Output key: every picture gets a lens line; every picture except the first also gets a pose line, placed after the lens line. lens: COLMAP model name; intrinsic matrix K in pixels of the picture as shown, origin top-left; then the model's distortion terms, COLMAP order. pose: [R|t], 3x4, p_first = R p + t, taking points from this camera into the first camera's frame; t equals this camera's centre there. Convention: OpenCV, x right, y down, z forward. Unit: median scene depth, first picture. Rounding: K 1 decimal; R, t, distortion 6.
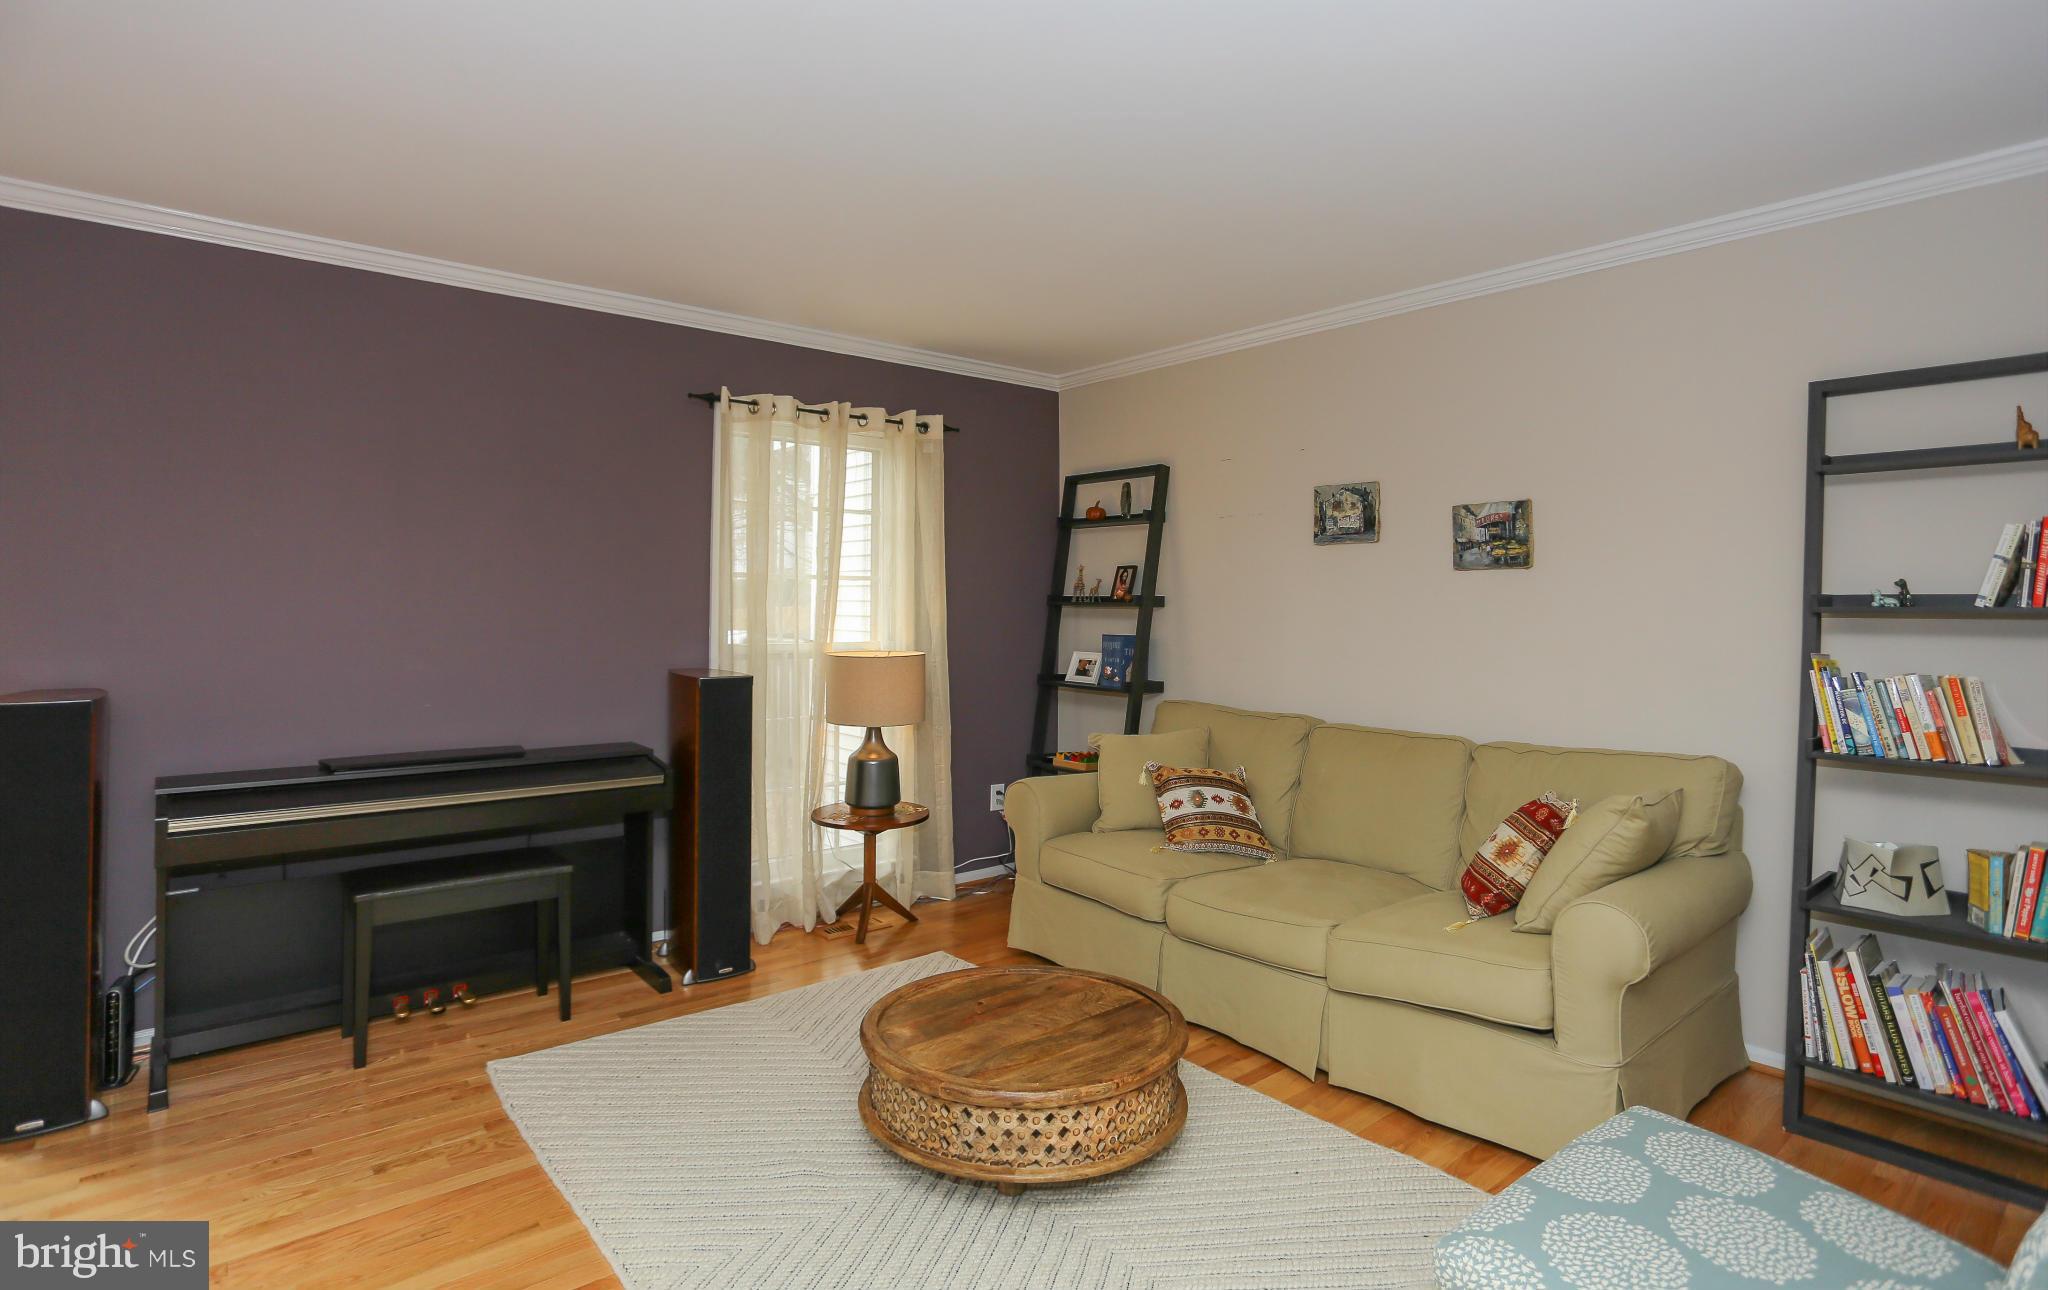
lens RADIAL K [[1044.8, 0, 1032.0], [0, 1044.8, 584.0], [0, 0, 1]] dist [-0.062827, 0.024845]
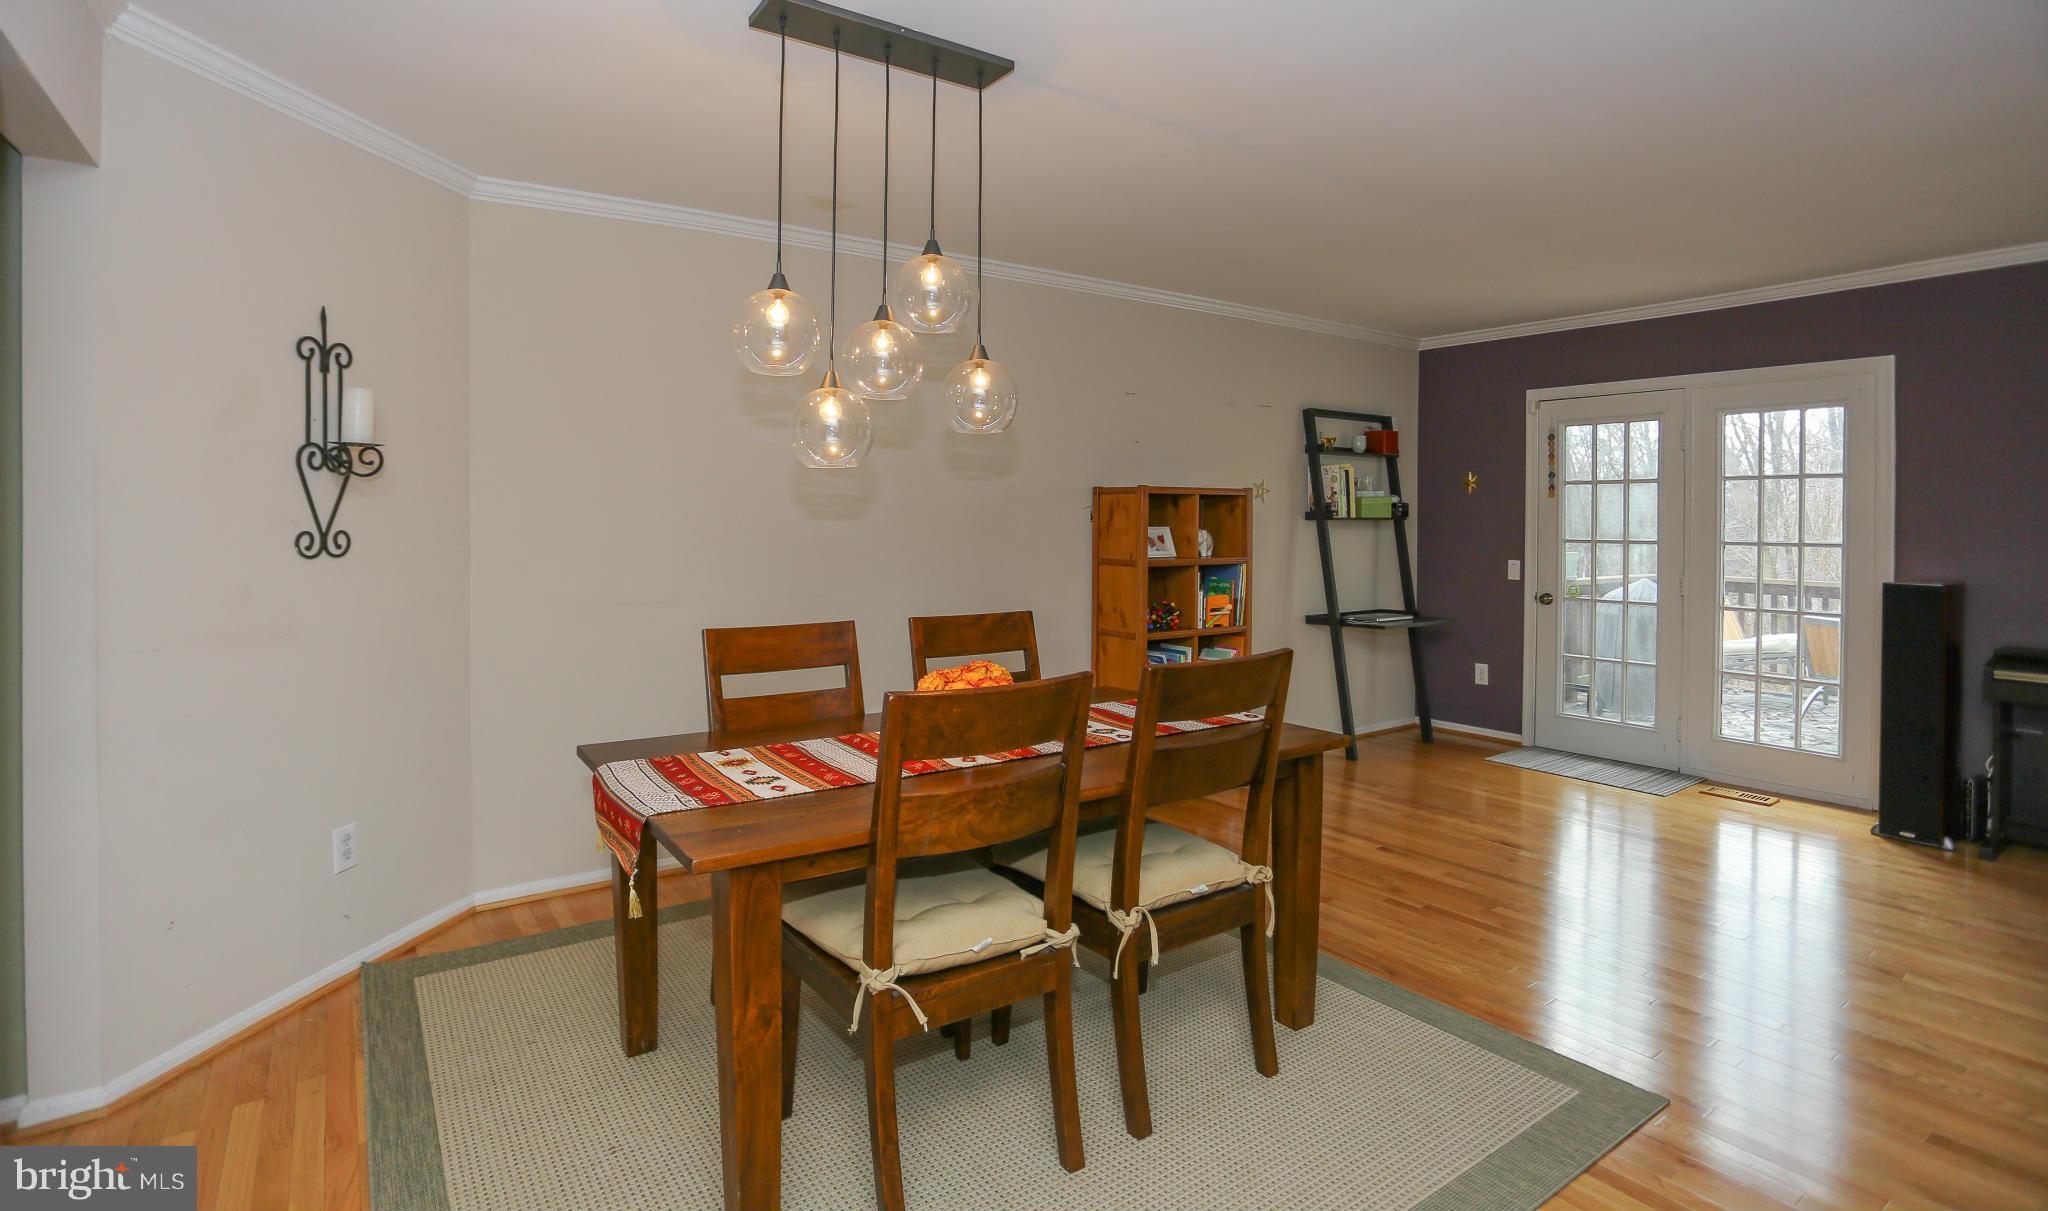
lens RADIAL K [[985.3, 0, 1016.6], [0, 985.3, 531.5], [0, 0, 1]] dist [-0.056517, 0.000063]
pose [[-0.111289, 0.001147, -0.993787, 0.453906], [0.014978, 0.999888, -0.000523, 0.006765], [0.993675, -0.014943, -0.111293, -0.193220]]
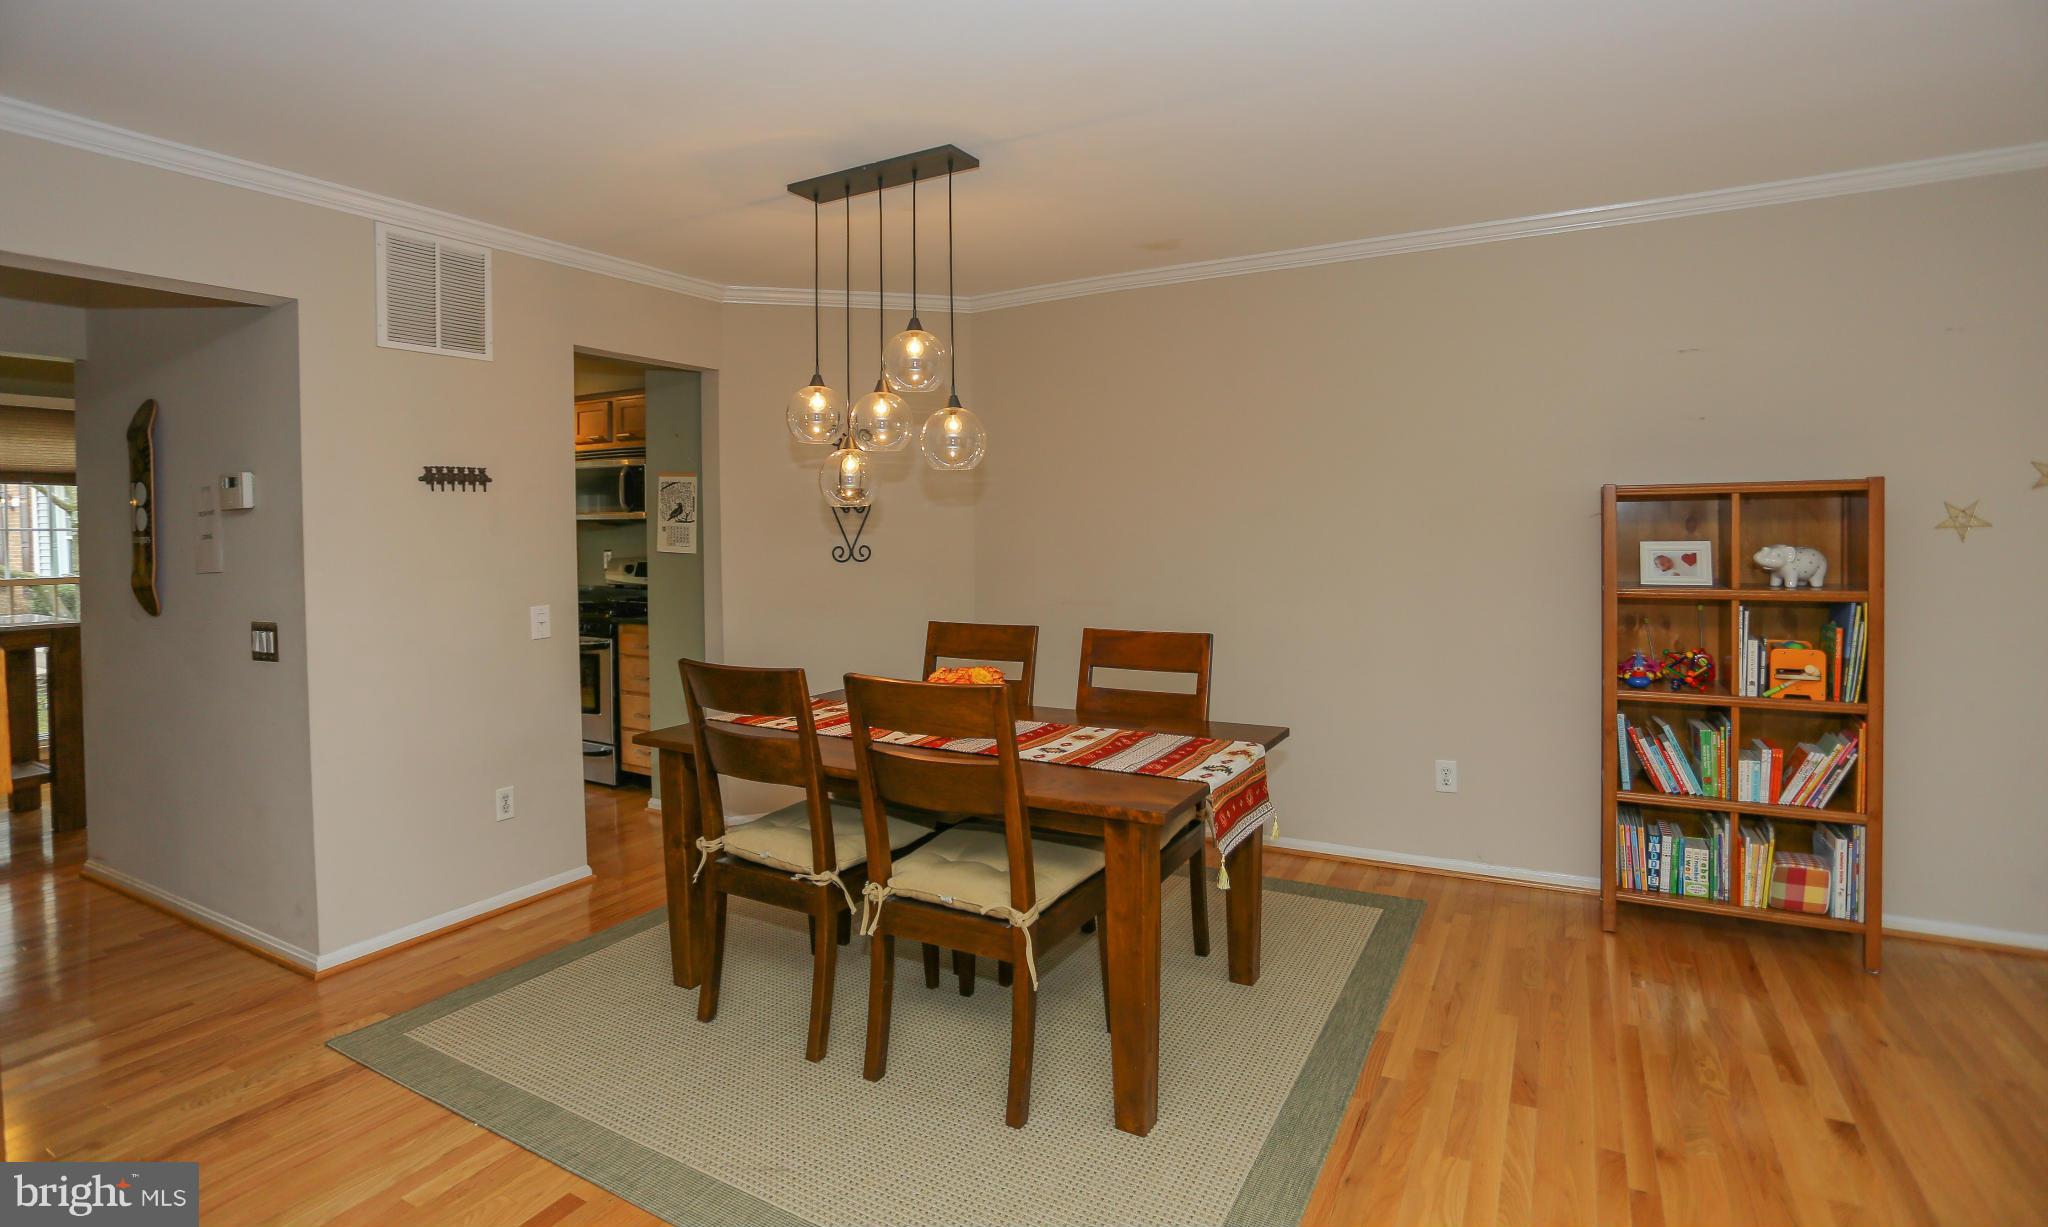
lens RADIAL K [[983.5, 0, 1014.2], [0, 983.5, 549.6], [0, 0, 1]] dist [-0.074971, 0.029380]
pose [[-0.942895, 0.012144, -0.332868, 0.011508], [0.011529, 0.999926, 0.003824, 0.000298], [0.332890, -0.000232, -0.942966, 0.456156]]
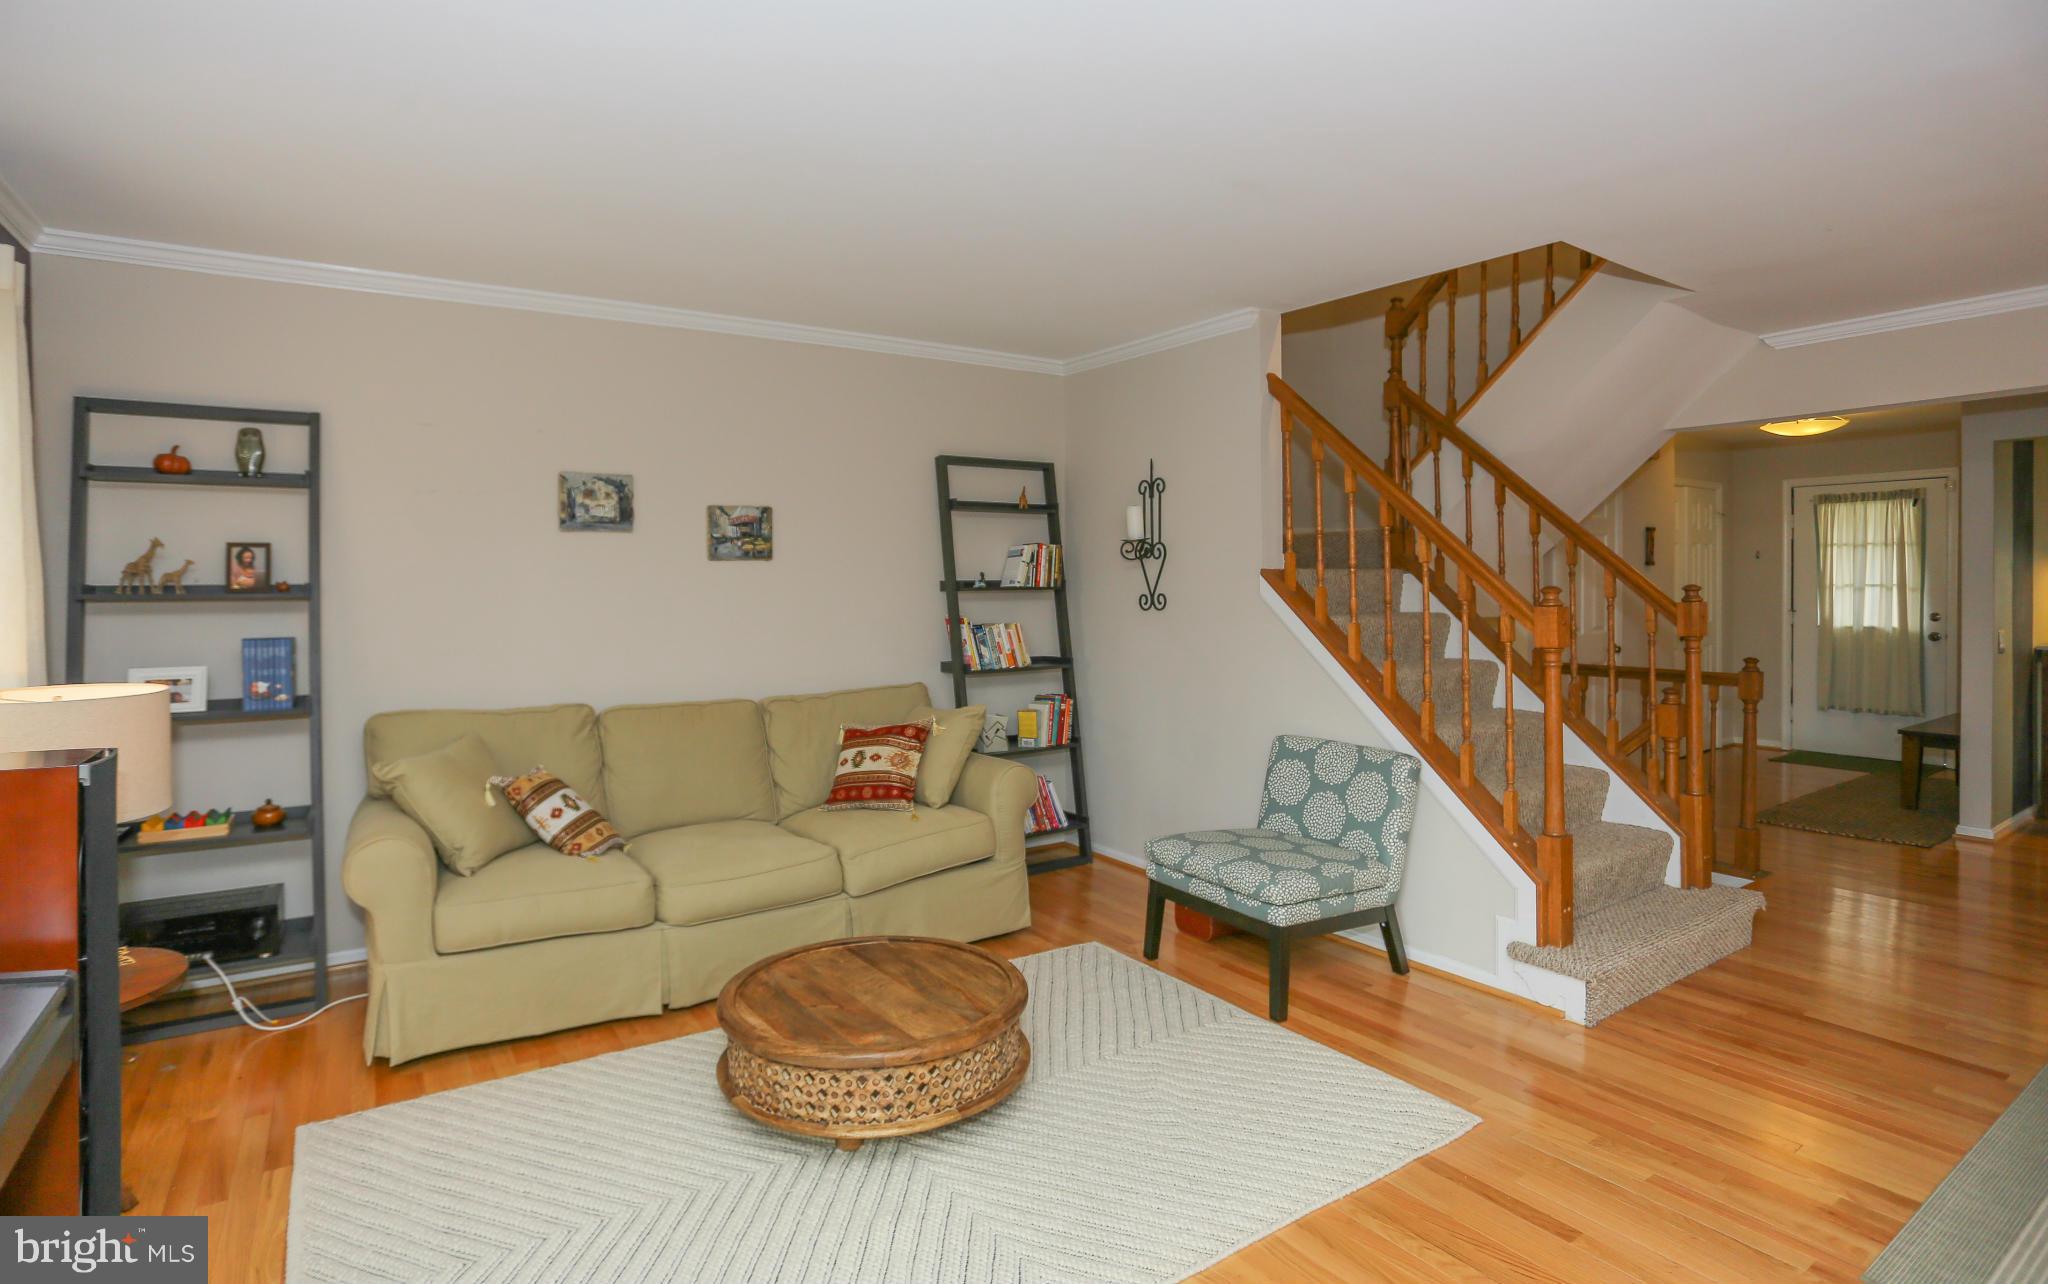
lens RADIAL K [[1028.5, 0, 1020.2], [0, 1028.5, 584.9], [0, 0, 1]] dist [-0.090842, 0.050471]
pose [[0.115697, -0.008806, 0.993245, -0.722594], [-0.010310, 0.999896, 0.010065, -0.000831], [-0.993231, -0.011405, 0.115595, 0.525188]]
